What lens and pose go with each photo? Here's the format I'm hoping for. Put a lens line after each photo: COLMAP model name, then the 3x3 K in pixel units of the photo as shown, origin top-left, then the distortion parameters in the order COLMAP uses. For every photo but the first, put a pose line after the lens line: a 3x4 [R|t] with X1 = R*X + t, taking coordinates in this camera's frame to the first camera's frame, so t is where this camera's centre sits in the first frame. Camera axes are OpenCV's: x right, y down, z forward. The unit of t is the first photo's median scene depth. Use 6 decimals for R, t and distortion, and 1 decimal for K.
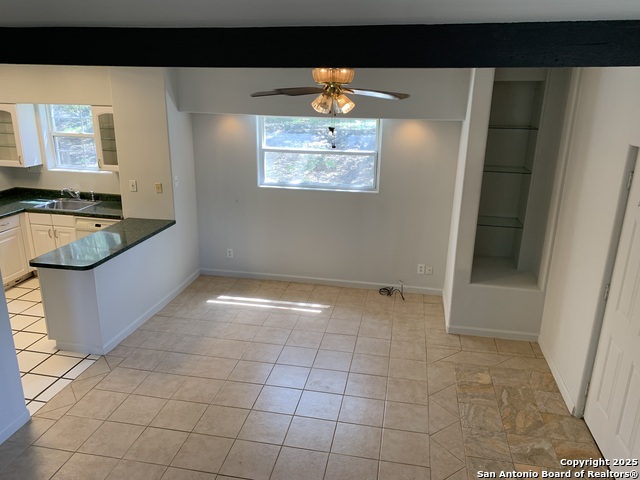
lens RADIAL K [[490.6, 0, 322.1], [0, 490.6, 240.8], [0, 0, 1]] dist [0.014882, -0.008567]
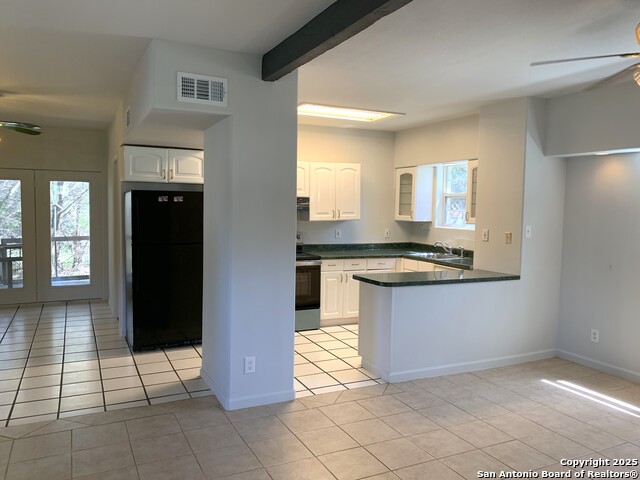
lens RADIAL K [[498.8, 0, 318.0], [0, 498.8, 237.0], [0, 0, 1]] dist [0.069670, -0.066174]
pose [[0.595827, 0.041344, -0.802048, 0.194669], [-0.245297, 0.960320, -0.132724, 0.096357], [0.764735, 0.275820, 0.582326, 0.190974]]
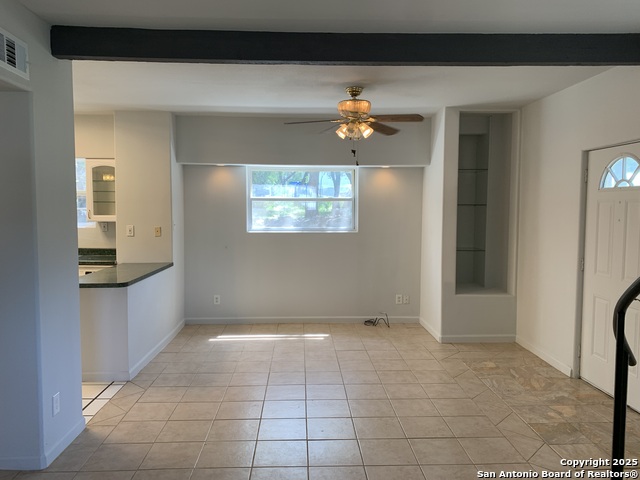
lens RADIAL K [[490.6, 0, 322.1], [0, 490.6, 240.8], [0, 0, 1]] dist [0.014882, -0.008567]
pose [[0.973935, -0.030356, 0.224786, -0.221427], [0.080702, 0.972533, -0.218327, 0.161588], [-0.211984, 0.230777, 0.949634, -0.051783]]
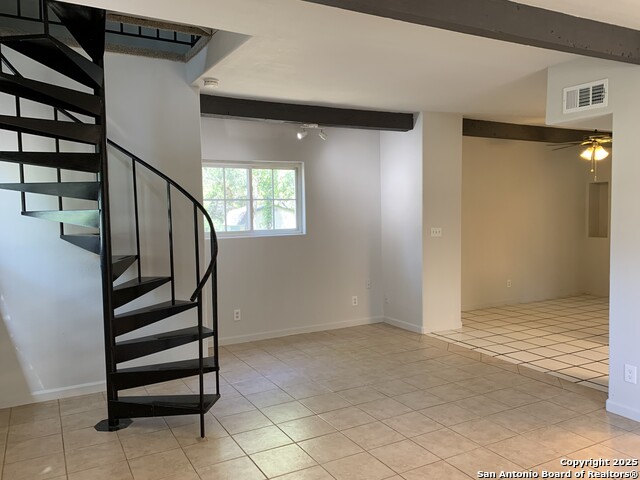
lens RADIAL K [[526.4, 0, 322.1], [0, 526.4, 239.2], [0, 0, 1]] dist [0.045357, -0.011975]
pose [[-0.772629, 0.031327, -0.634084, 0.325562], [-0.187517, 0.942958, 0.275076, -0.075691], [0.606532, 0.331434, -0.722683, 0.750048]]
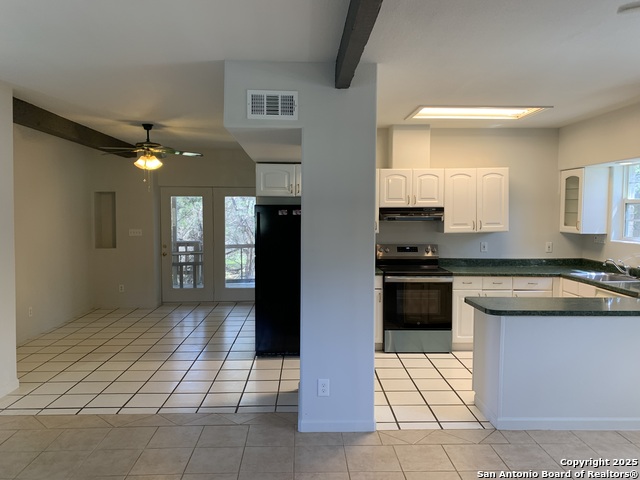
lens RADIAL K [[487.9, 0, 319.9], [0, 487.9, 238.3], [0, 0, 1]] dist [0.085555, -0.142451]
pose [[0.220515, 0.037698, -0.974655, 0.211769], [-0.291348, 0.956180, -0.028933, 0.032074], [0.930854, 0.290344, 0.221835, 0.359748]]
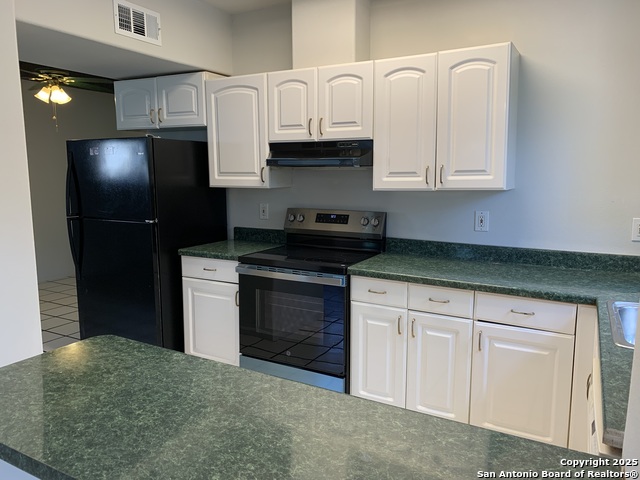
lens RADIAL K [[487.9, 0, 319.9], [0, 487.9, 238.3], [0, 0, 1]] dist [0.085555, -0.142451]
pose [[-0.316619, 0.115628, -0.941479, -0.202674], [-0.291827, 0.932528, 0.212670, -0.128980], [0.902546, 0.342085, -0.261513, 0.923053]]
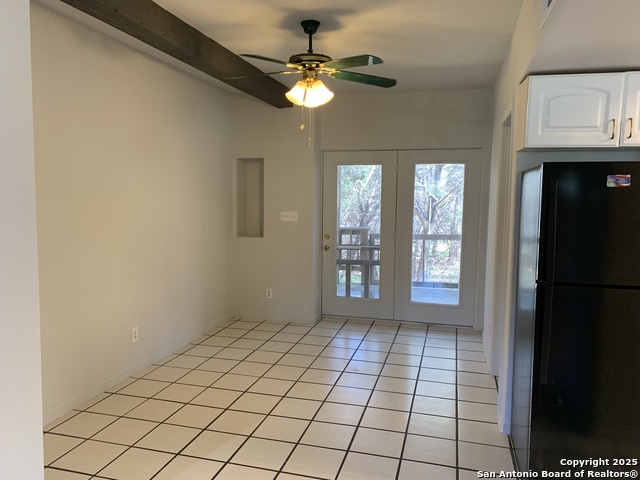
lens RADIAL K [[490.6, 0, 322.1], [0, 490.6, 240.8], [0, 0, 1]] dist [0.014882, -0.008567]
pose [[-0.077228, 0.081143, -0.993706, -0.300919], [-0.311541, 0.944811, 0.101363, 0.055146], [0.947089, 0.317409, -0.047687, 0.302801]]
